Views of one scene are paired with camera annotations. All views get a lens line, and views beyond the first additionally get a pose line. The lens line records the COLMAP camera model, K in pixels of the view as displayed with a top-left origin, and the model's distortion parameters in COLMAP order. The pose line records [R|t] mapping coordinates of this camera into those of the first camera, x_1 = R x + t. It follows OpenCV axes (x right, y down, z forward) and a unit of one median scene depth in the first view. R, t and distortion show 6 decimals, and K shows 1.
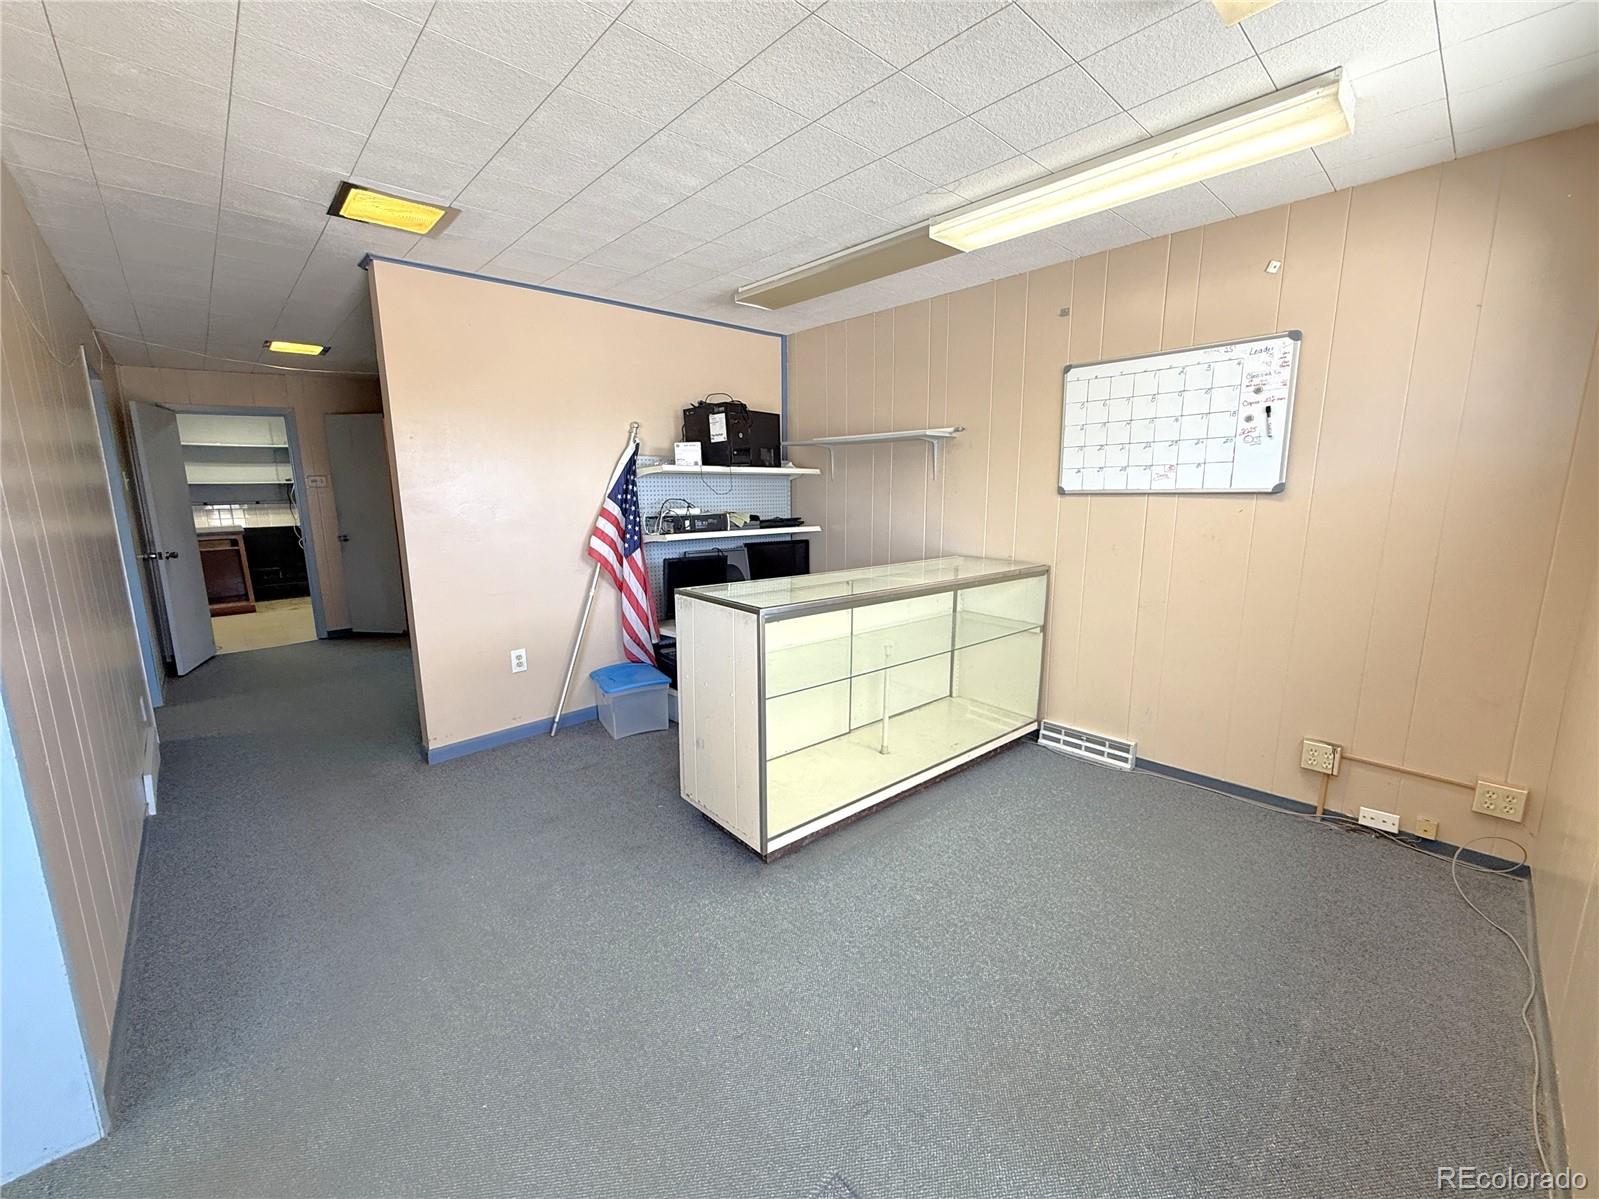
lens RADIAL K [[638.2, 0, 803.7], [0, 638.2, 604.5], [0, 0, 1]] dist [-0.002785, 0.000469]
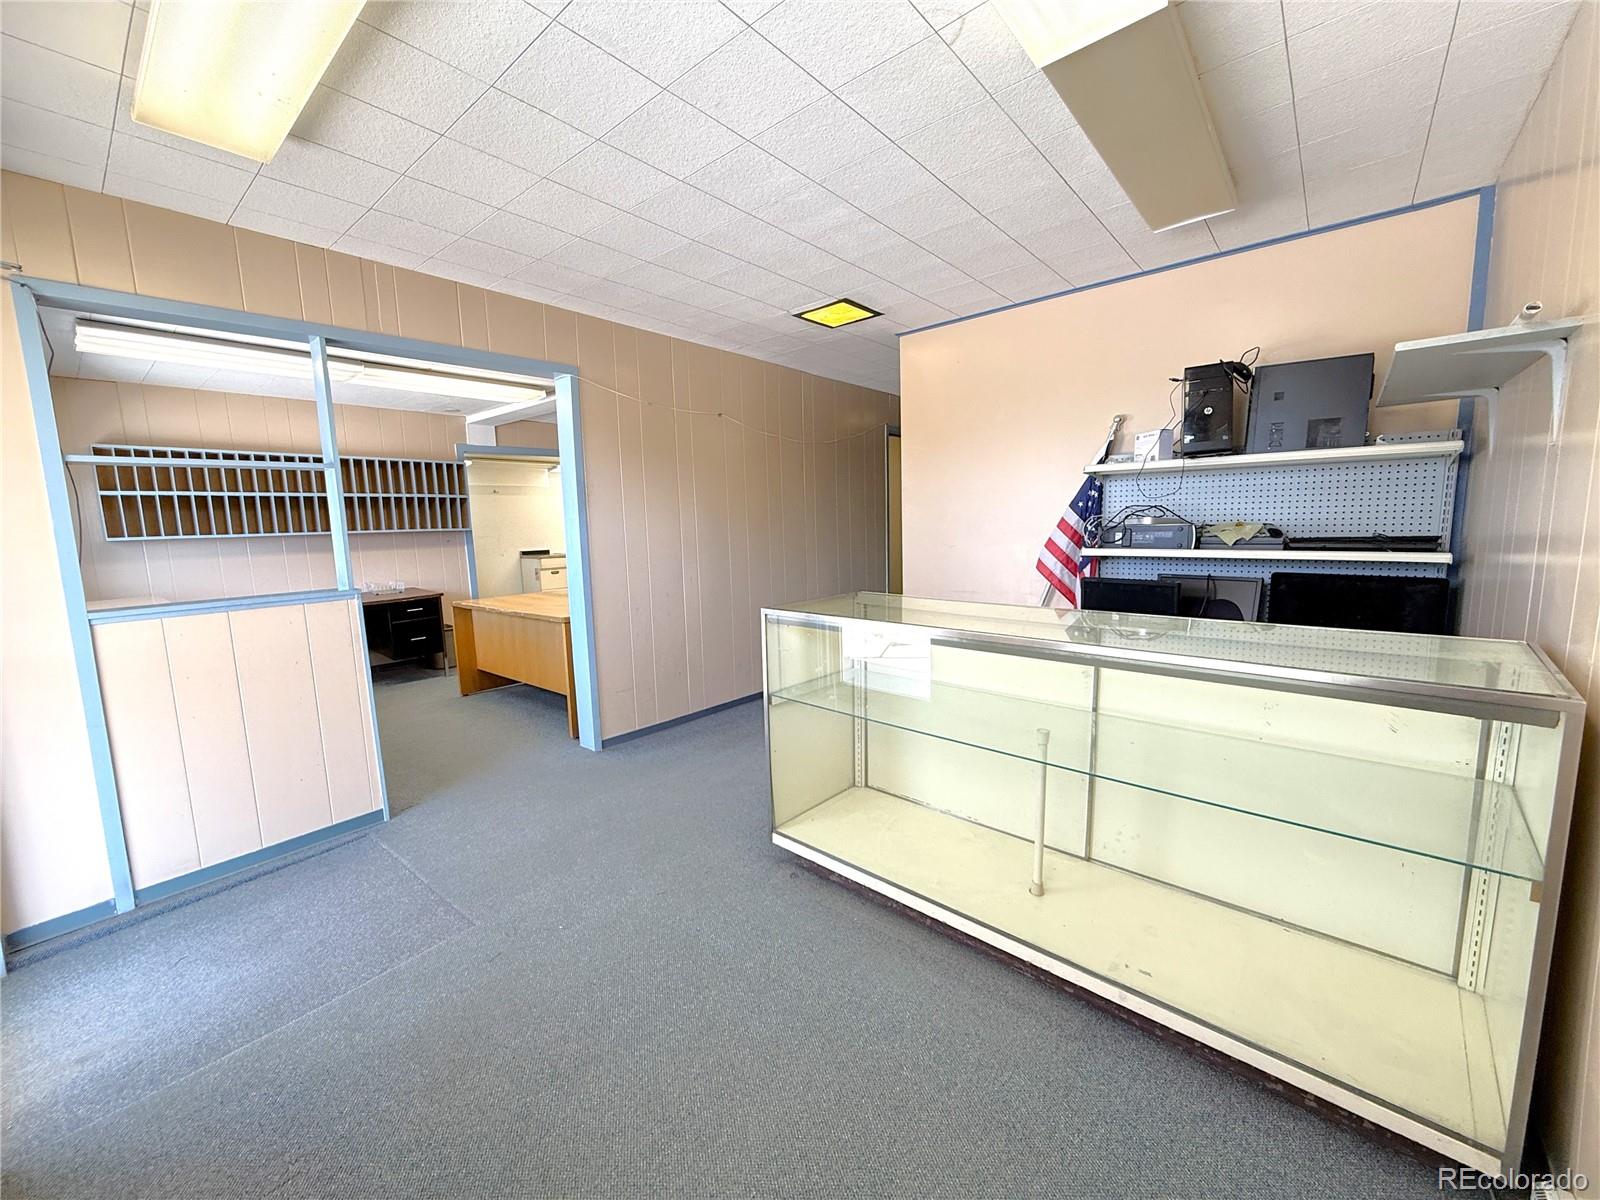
lens RADIAL K [[638.6, 0, 795.5], [0, 638.6, 605.8], [0, 0, 1]] dist [-0.002785, 0.000469]
pose [[0.108386, 0.138157, -0.984462, 0.565575], [-0.152893, 0.980830, 0.120815, -0.076728], [0.982281, 0.137423, 0.127431, 0.516607]]
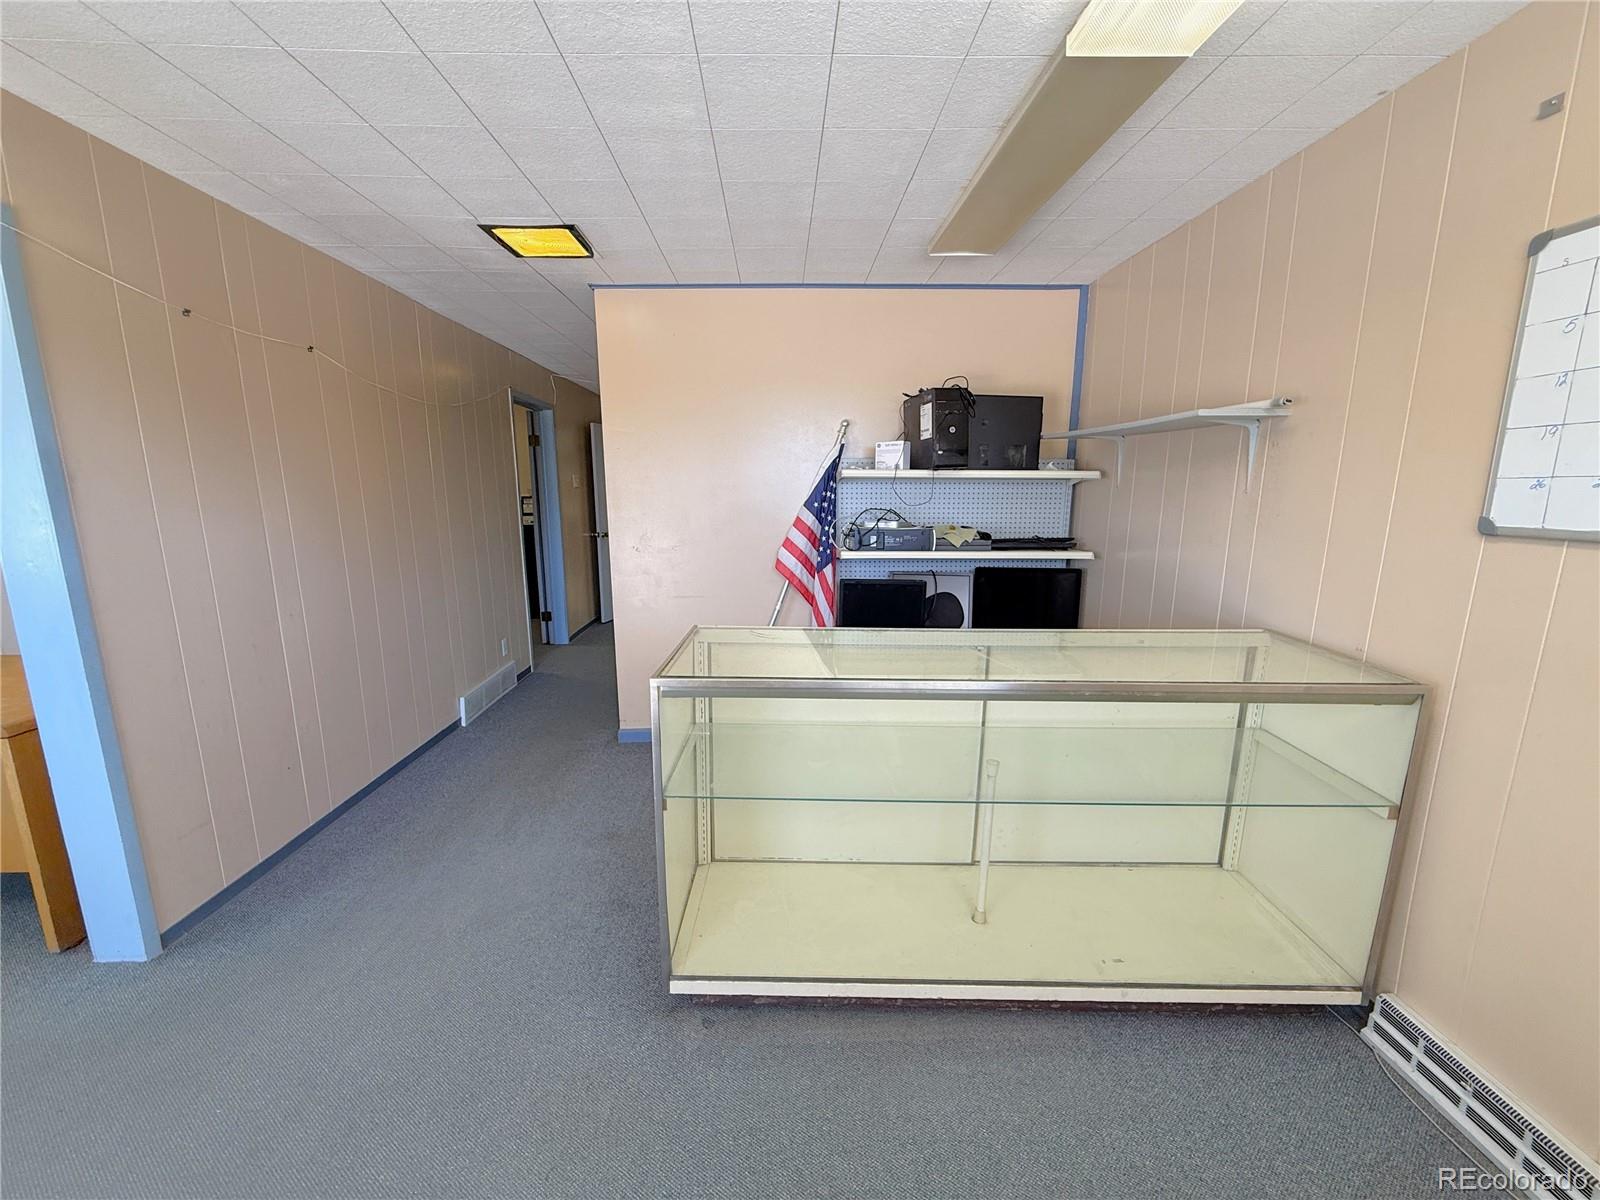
lens RADIAL K [[638.6, 0, 800.4], [0, 638.6, 604.8], [0, 0, 1]] dist [-0.002785, 0.000469]
pose [[0.748210, 0.133502, -0.649892, 0.298217], [-0.125925, 0.990316, 0.058457, -0.079446], [0.651403, 0.038099, 0.757775, 0.311202]]
